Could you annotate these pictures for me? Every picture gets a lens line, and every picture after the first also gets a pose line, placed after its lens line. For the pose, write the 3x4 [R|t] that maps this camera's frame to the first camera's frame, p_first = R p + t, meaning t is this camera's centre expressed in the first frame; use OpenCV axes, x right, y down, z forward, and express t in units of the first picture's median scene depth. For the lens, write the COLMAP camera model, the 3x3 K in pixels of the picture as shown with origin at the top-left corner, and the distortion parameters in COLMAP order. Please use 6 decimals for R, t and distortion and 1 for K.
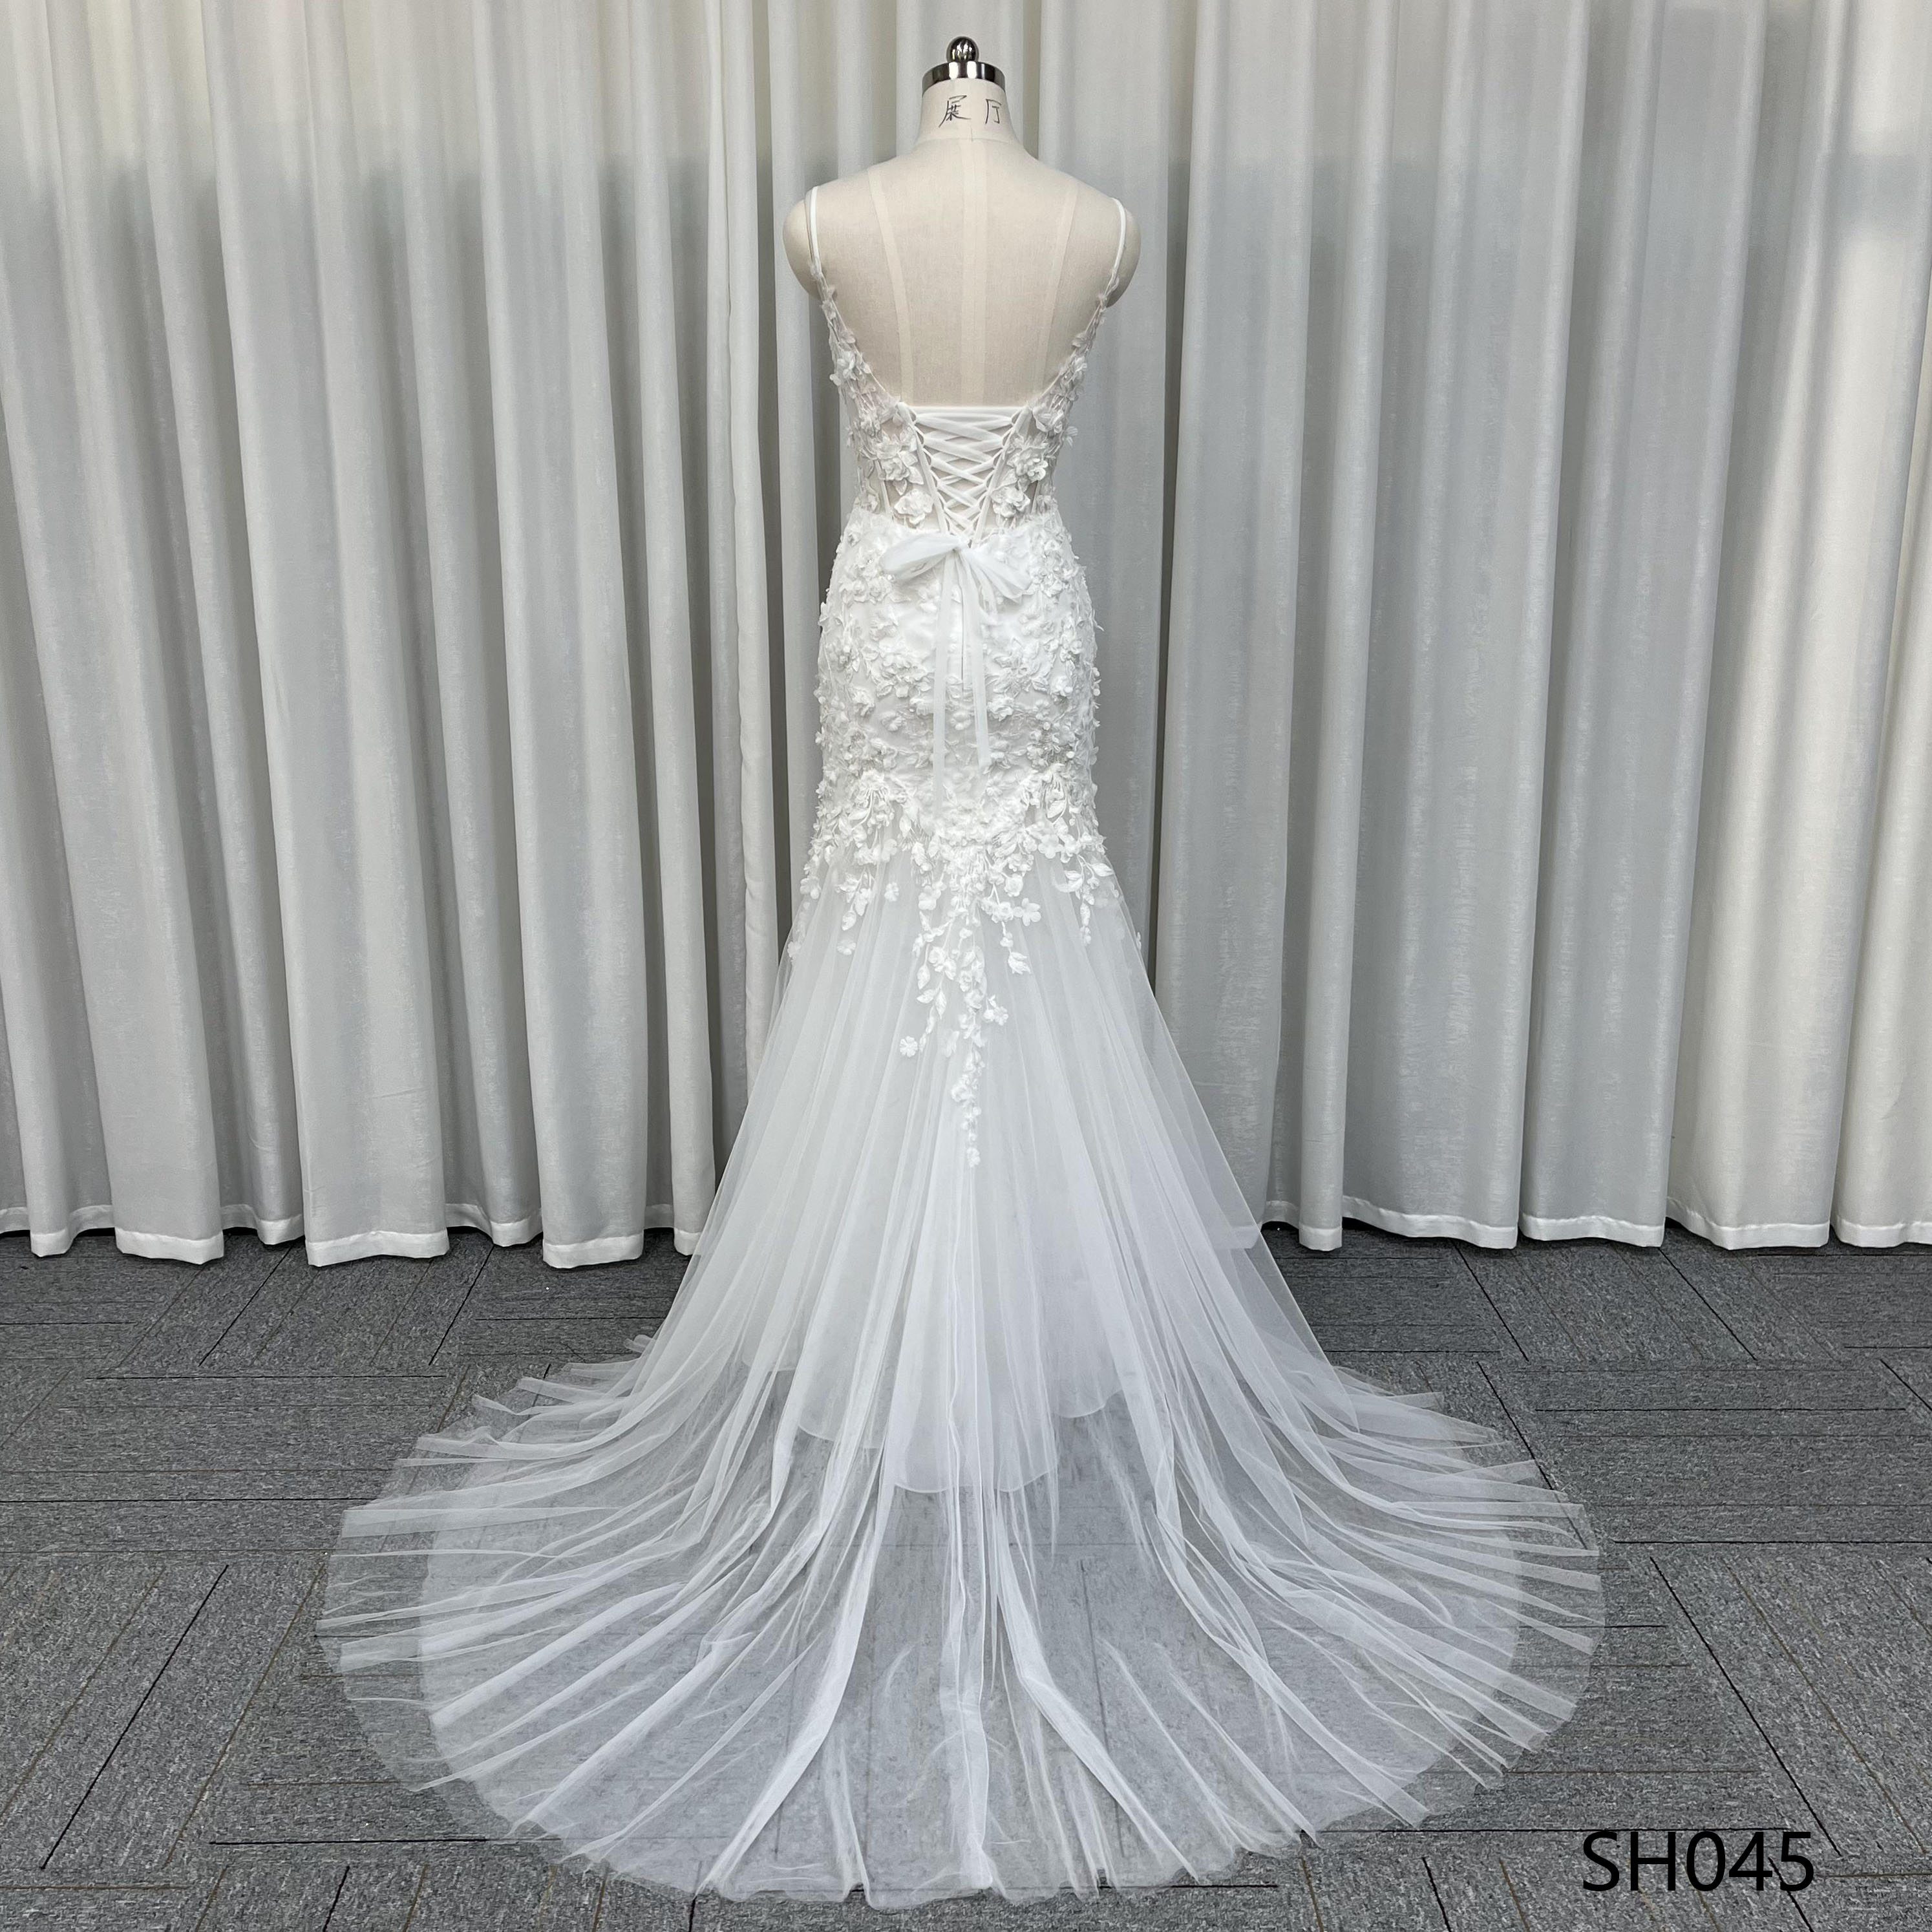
lens RADIAL K [[1979.6, 0, 950.4], [0, 1979.6, 961.8], [0, 0, 1]] dist [0.109849, -0.276866]
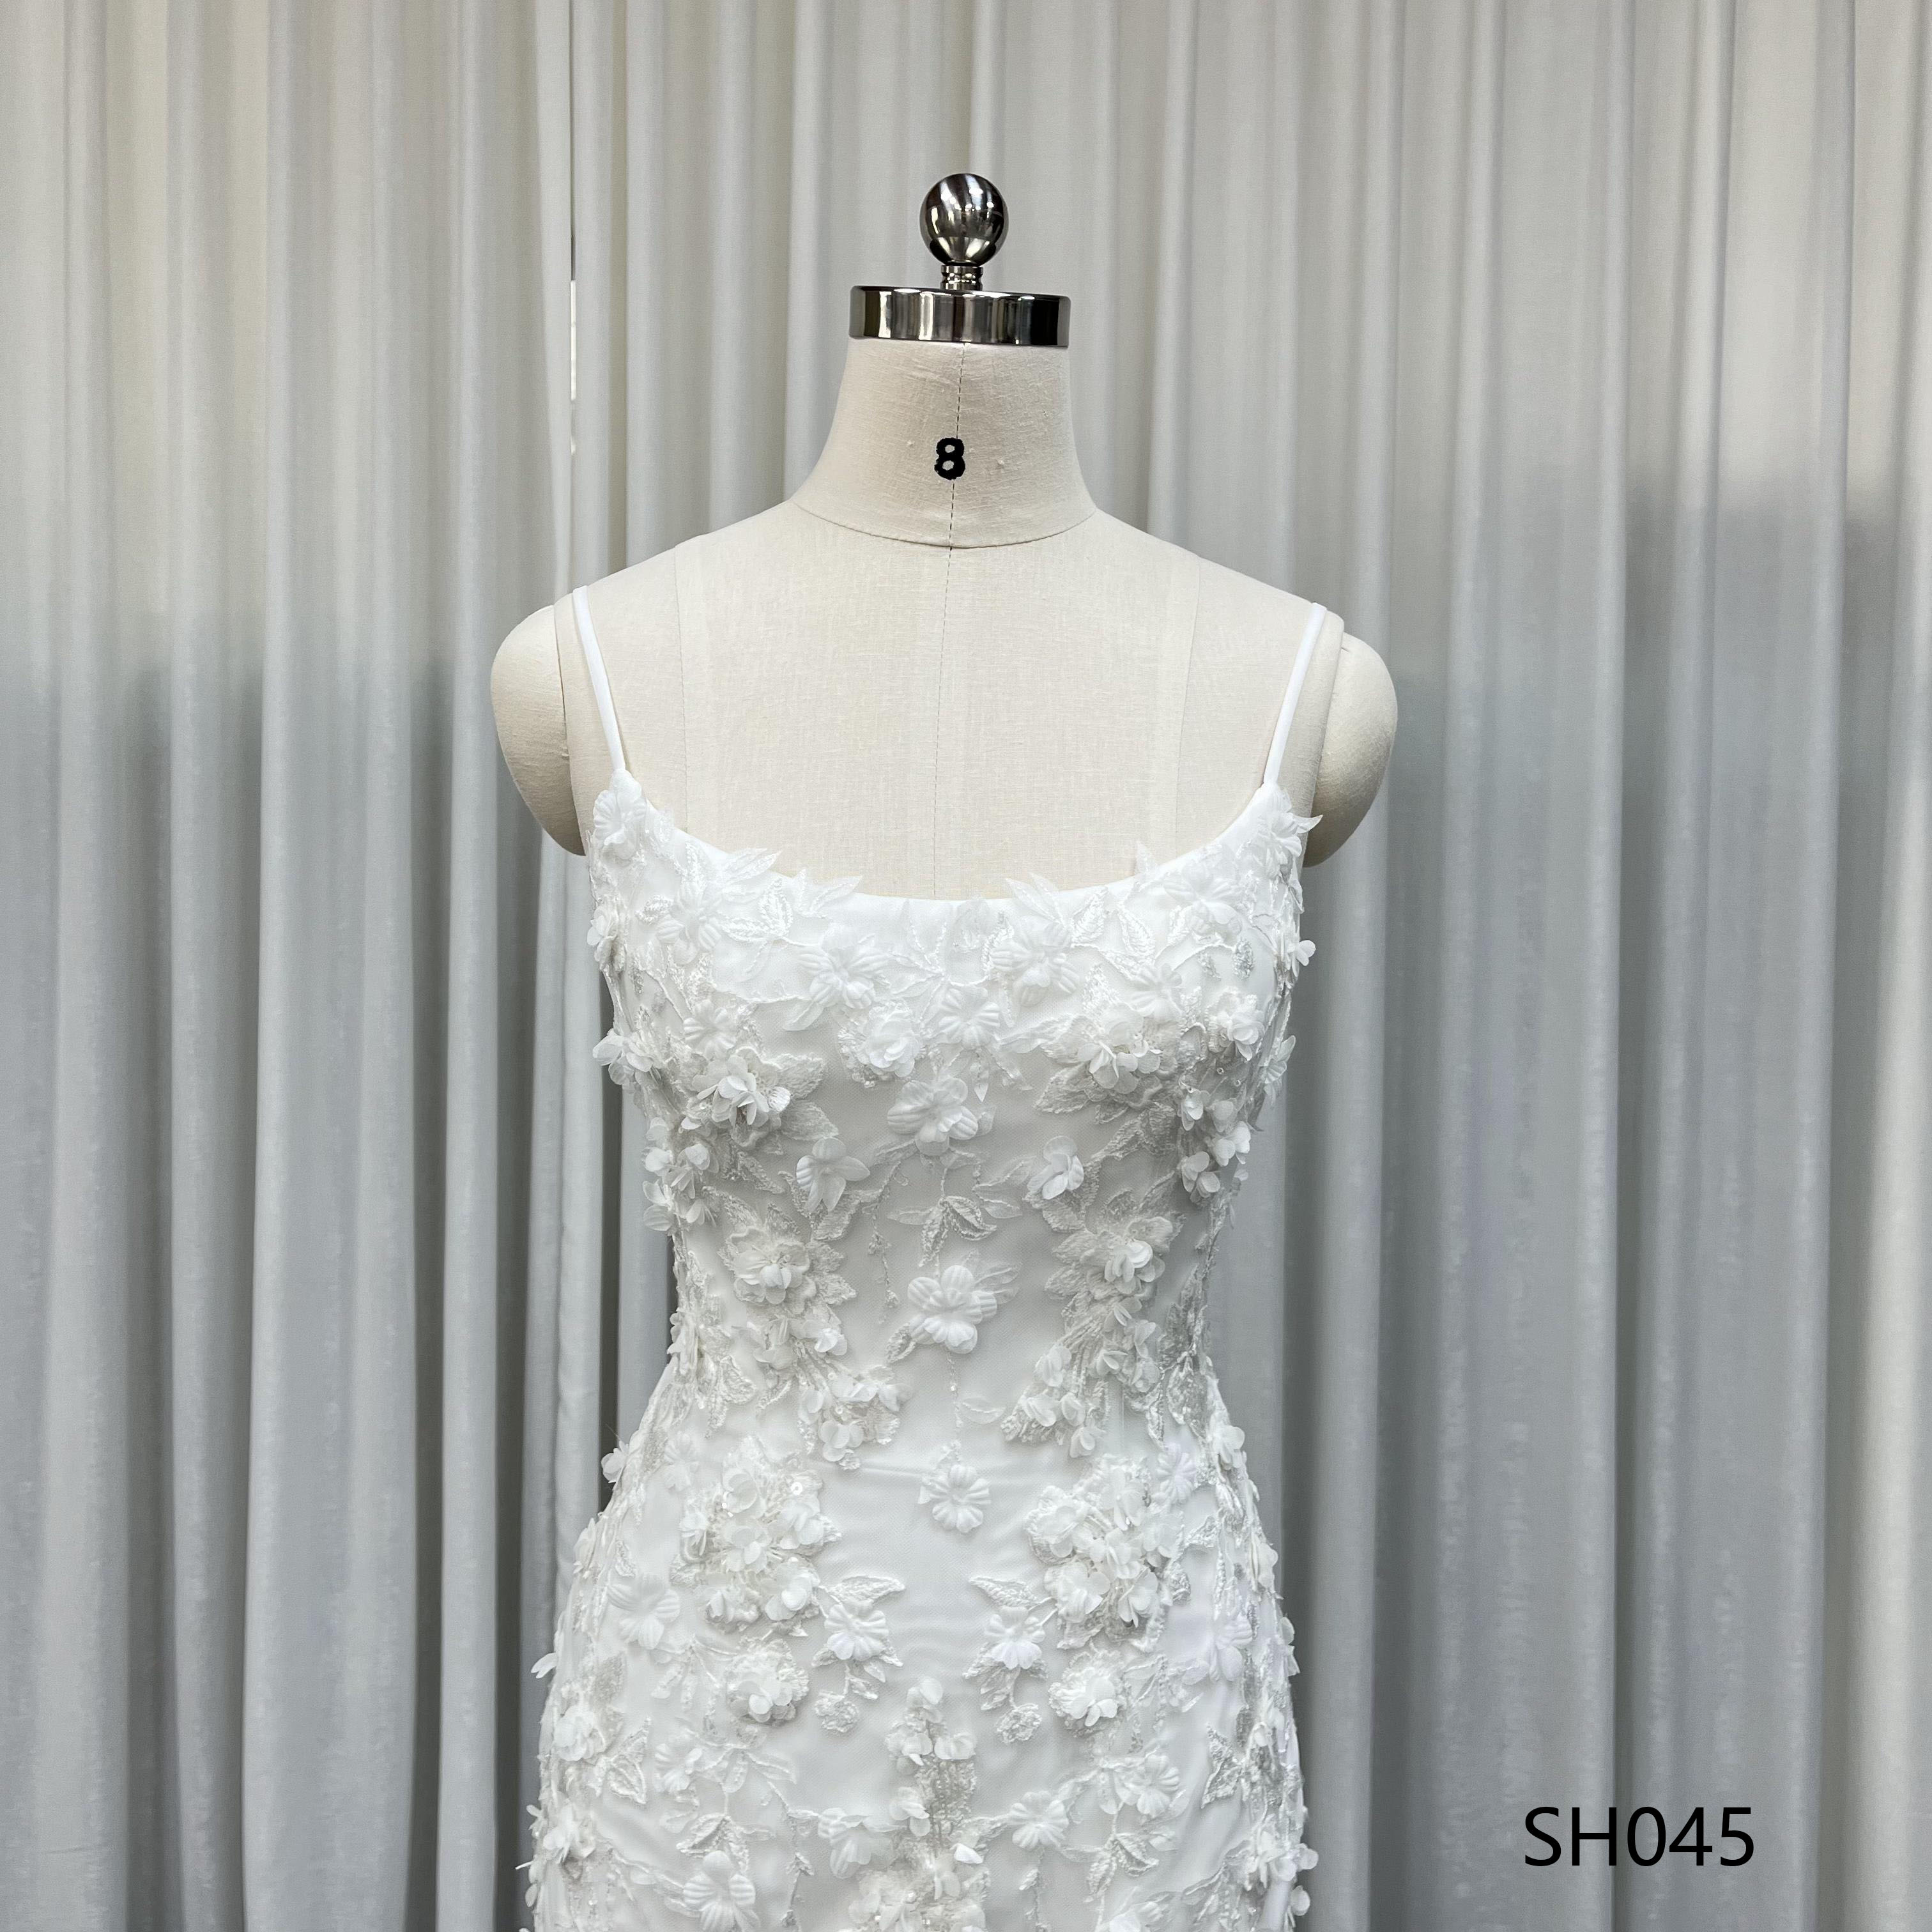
lens RADIAL K [[1962.5, 0, 952.3], [0, 1962.5, 945.7], [0, 0, 1]] dist [0.104292, -0.222875]
pose [[0.999760, 0.019814, -0.009353, 0.063131], [-0.021403, 0.974499, -0.223367, -0.131645], [0.004689, 0.223514, 0.974689, 0.286372]]
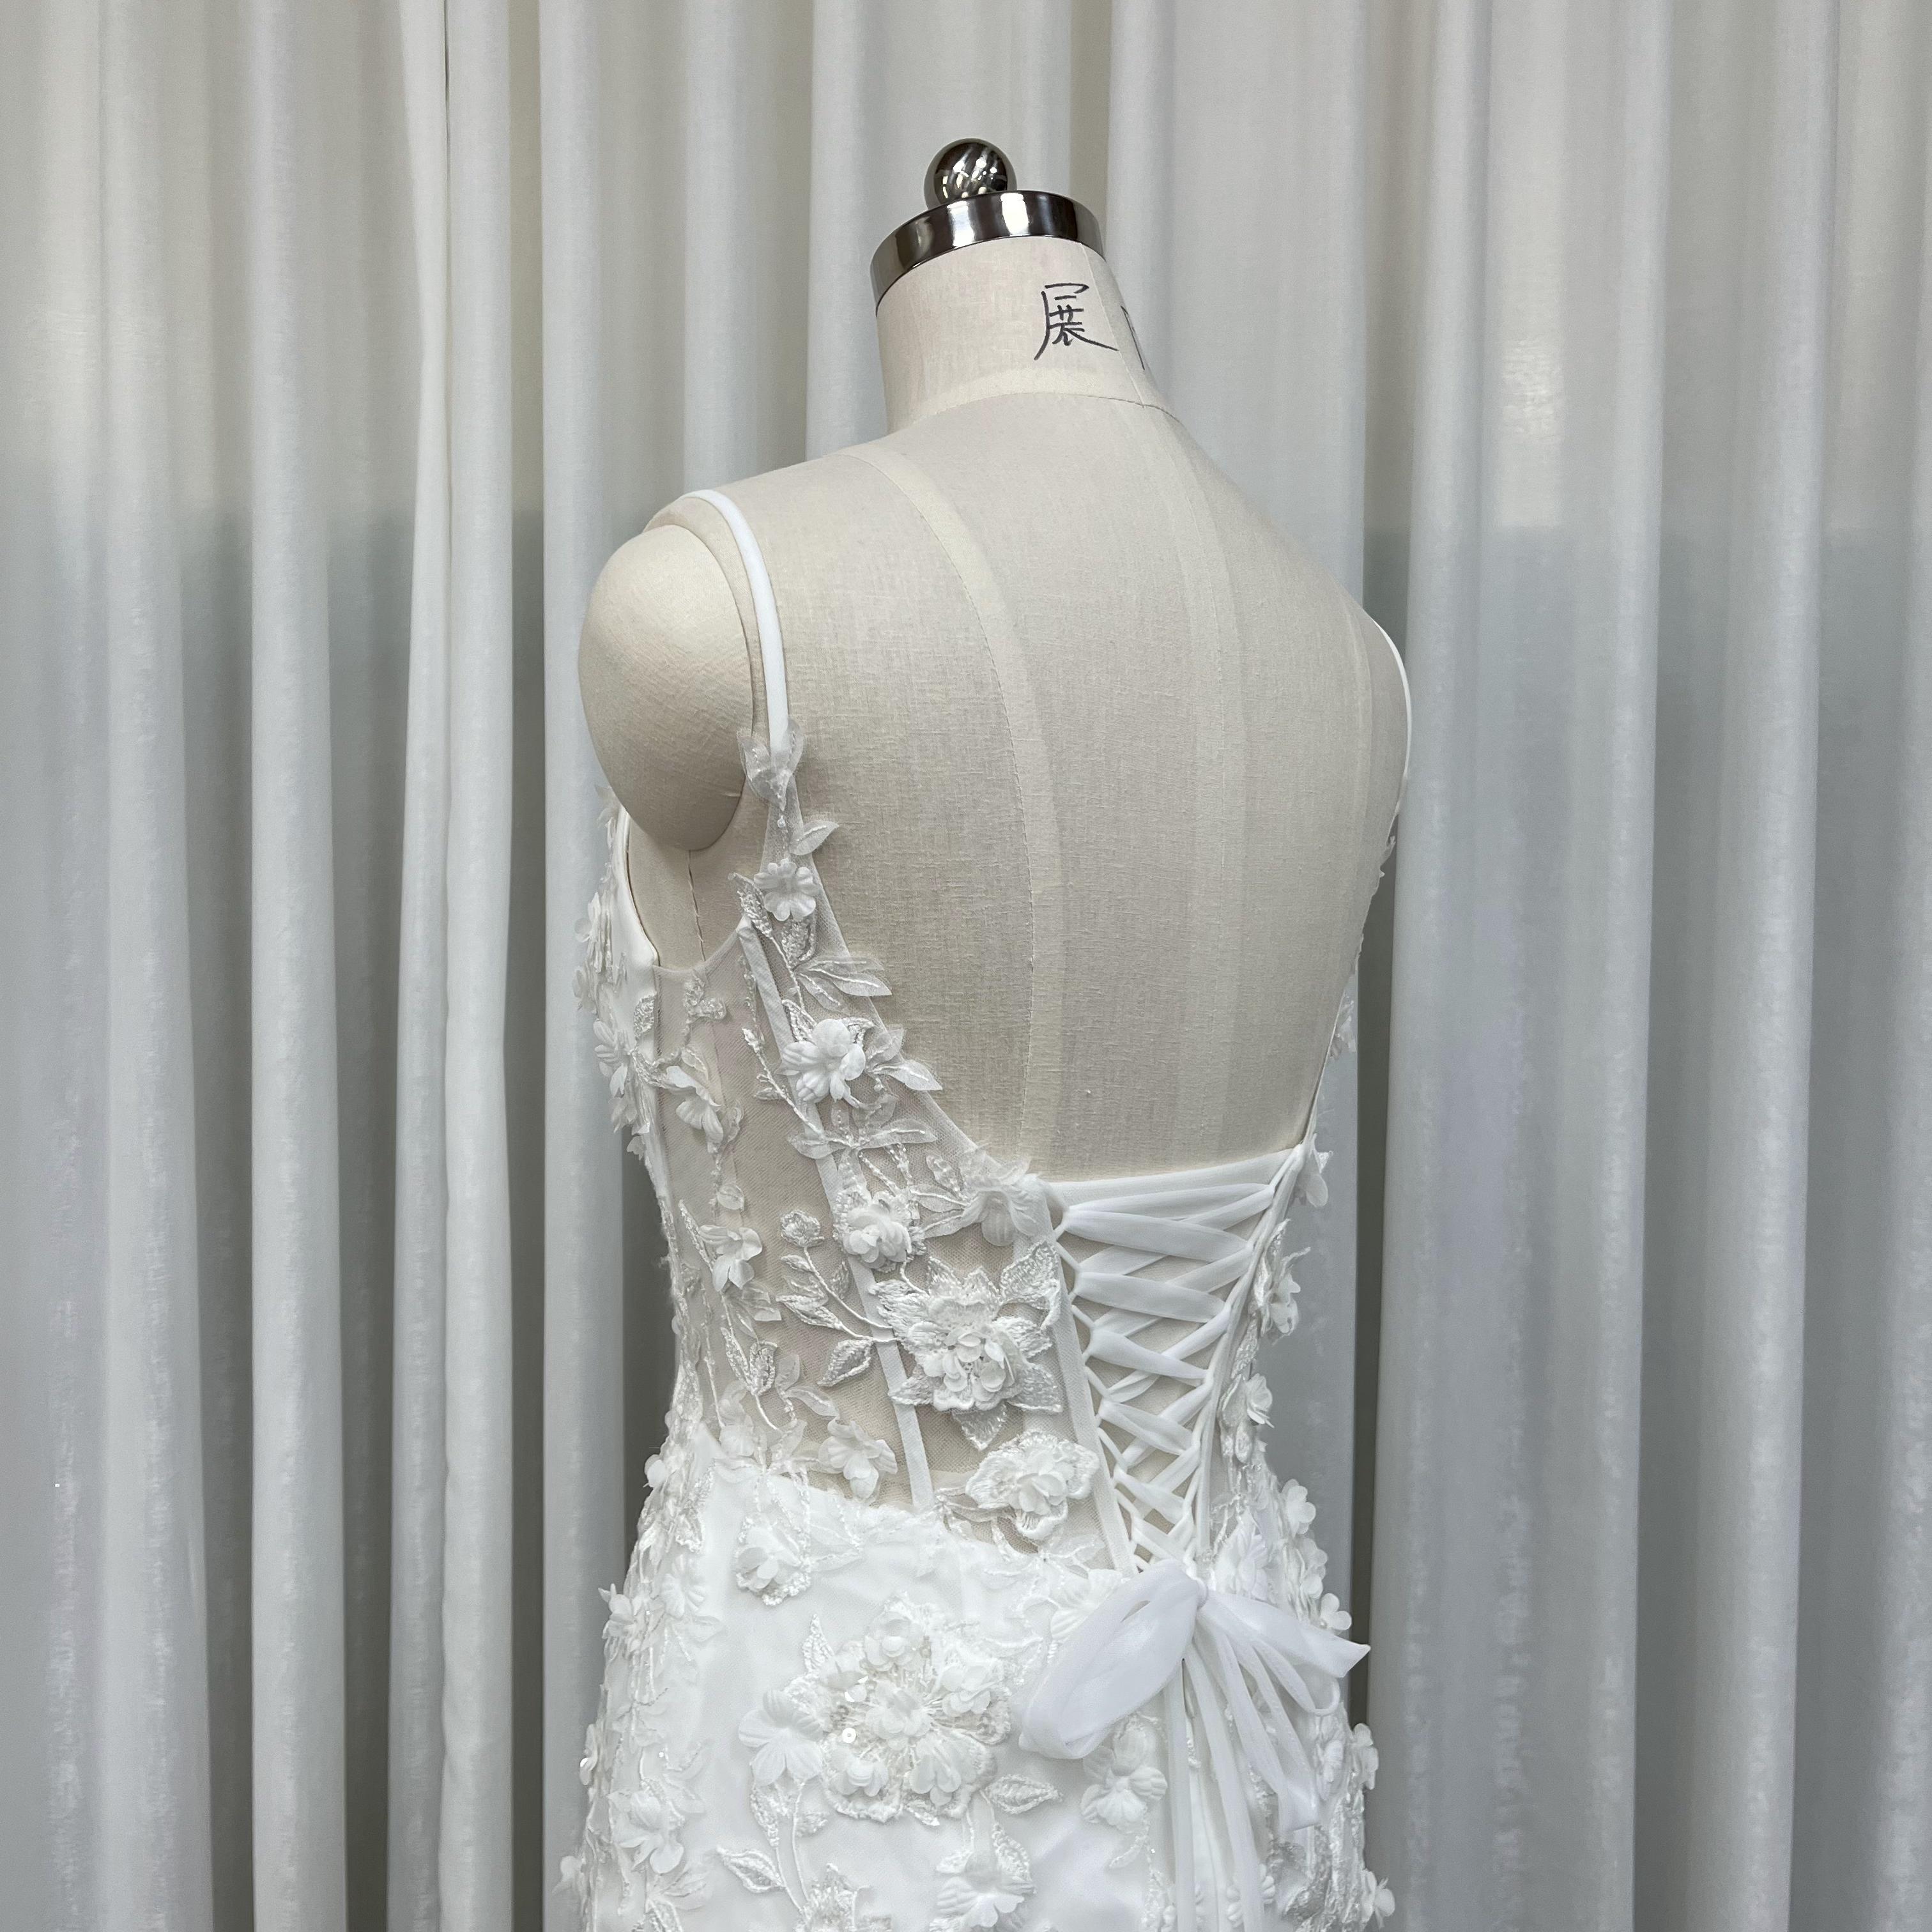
lens RADIAL K [[1961.1, 0, 952.3], [0, 1961.1, 969.3], [0, 0, 1]] dist [0.094360, -0.161249]
pose [[0.809504, -0.037830, 0.585895, -0.200931], [0.145821, 0.979608, -0.138222, -0.259611], [-0.568718, 0.197327, 0.798512, 0.724842]]
